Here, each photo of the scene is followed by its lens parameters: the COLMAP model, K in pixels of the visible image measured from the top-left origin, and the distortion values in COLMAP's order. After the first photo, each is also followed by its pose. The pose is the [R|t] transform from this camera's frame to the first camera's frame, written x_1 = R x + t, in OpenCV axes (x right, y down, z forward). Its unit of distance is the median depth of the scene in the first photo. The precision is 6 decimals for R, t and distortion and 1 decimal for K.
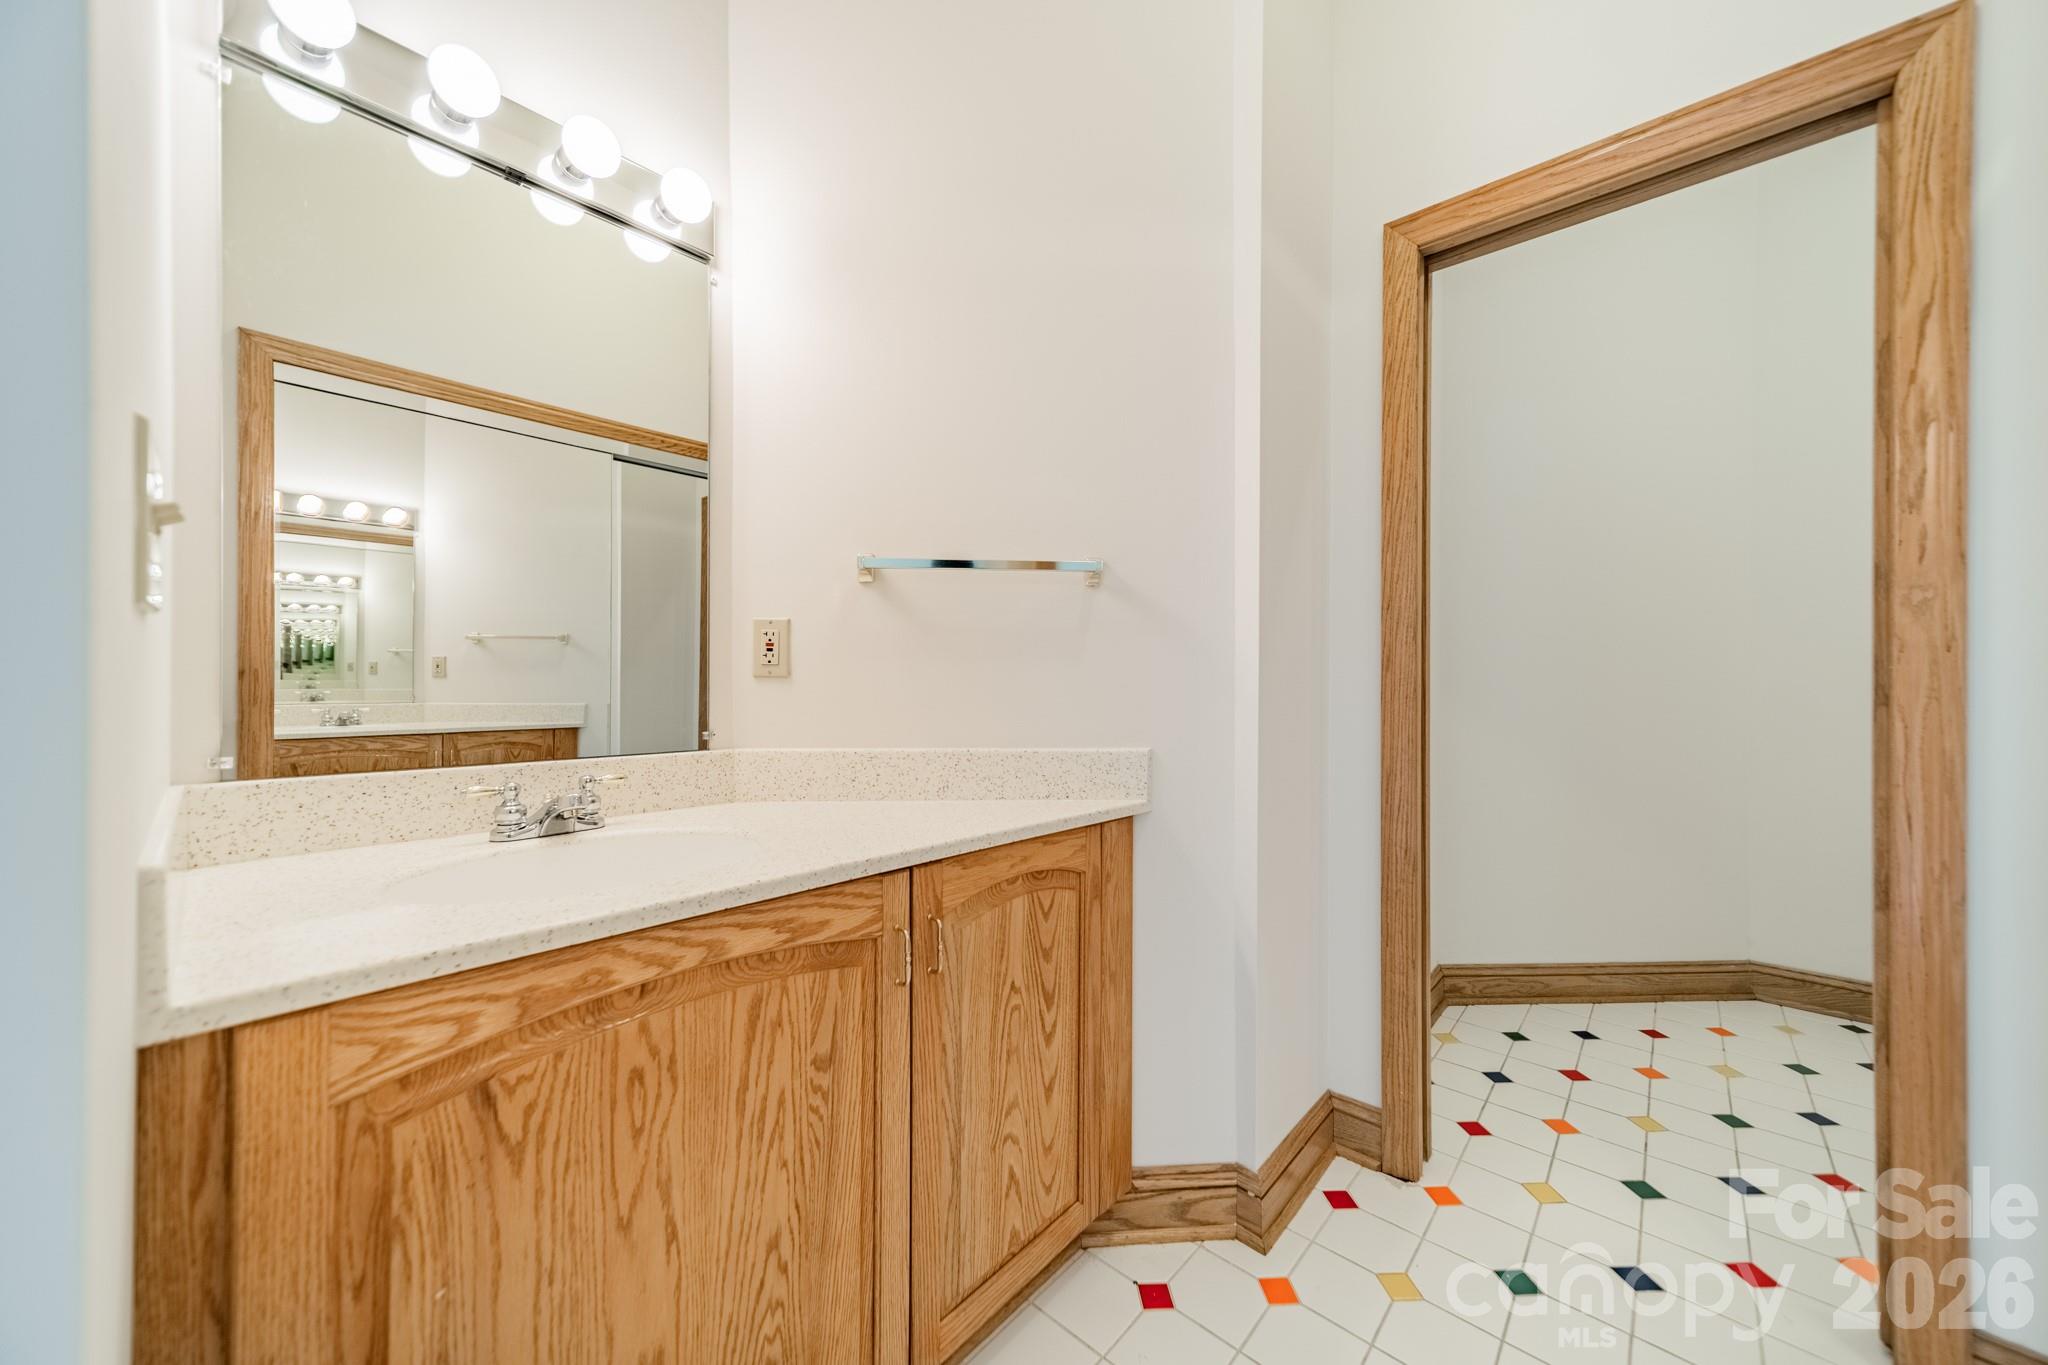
lens RADIAL K [[721.6, 0, 1034.5], [0, 721.6, 681.6], [0, 0, 1]] dist [0.008953, 0.000045]
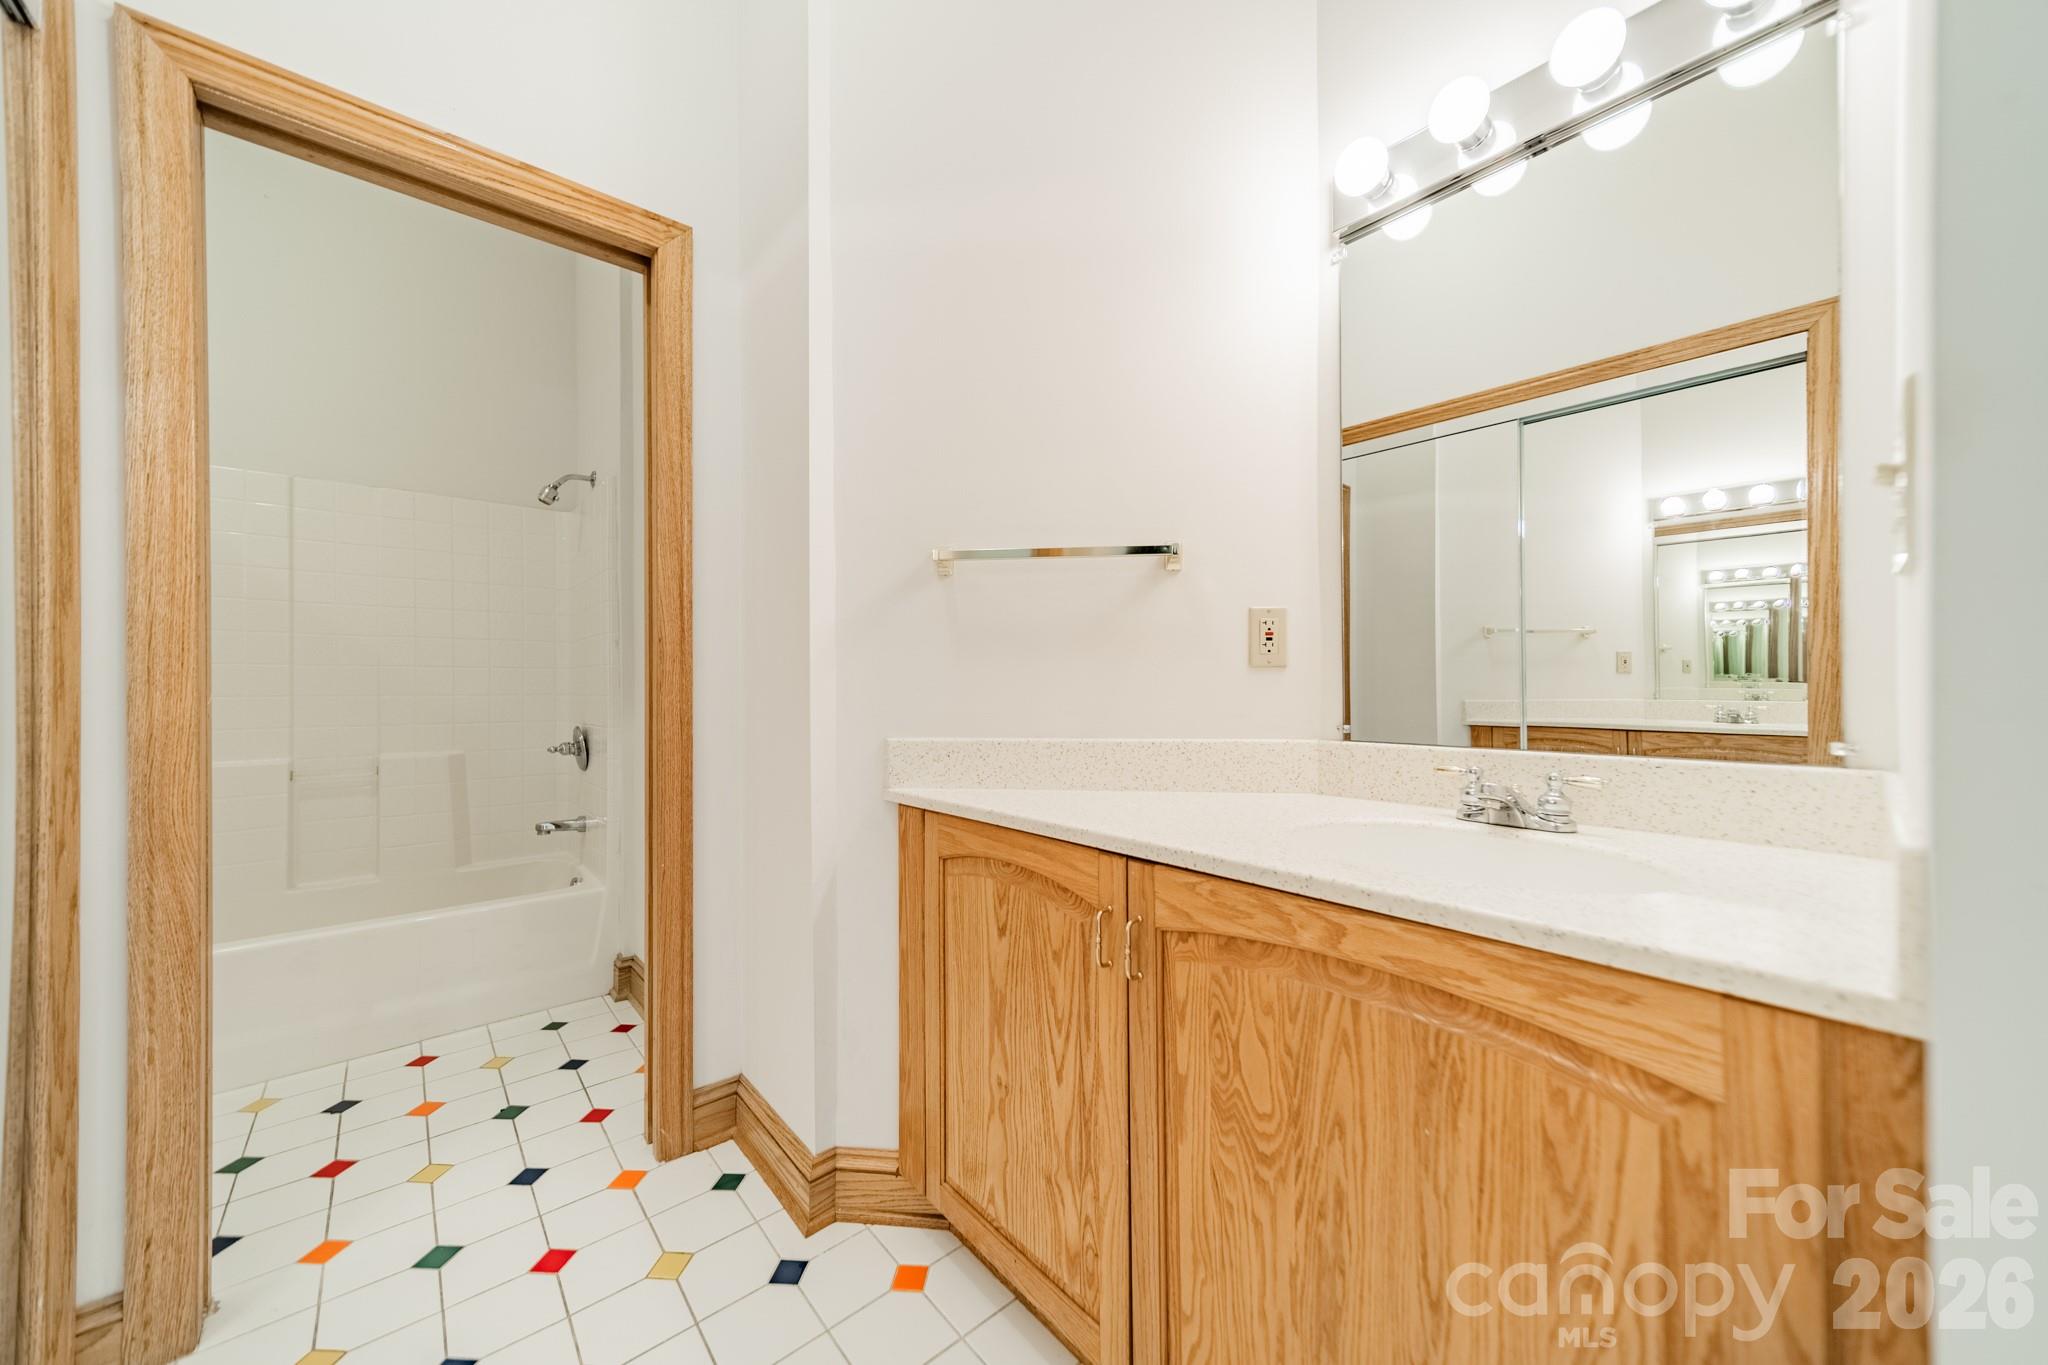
lens RADIAL K [[721.6, 0, 1034.8], [0, 721.6, 685.7], [0, 0, 1]] dist [0.008953, 0.000045]
pose [[-0.118556, 0.000135, -0.992947, 0.373849], [0.008174, 0.999966, -0.000840, 0.019046], [0.992914, -0.008216, -0.118553, 0.489613]]
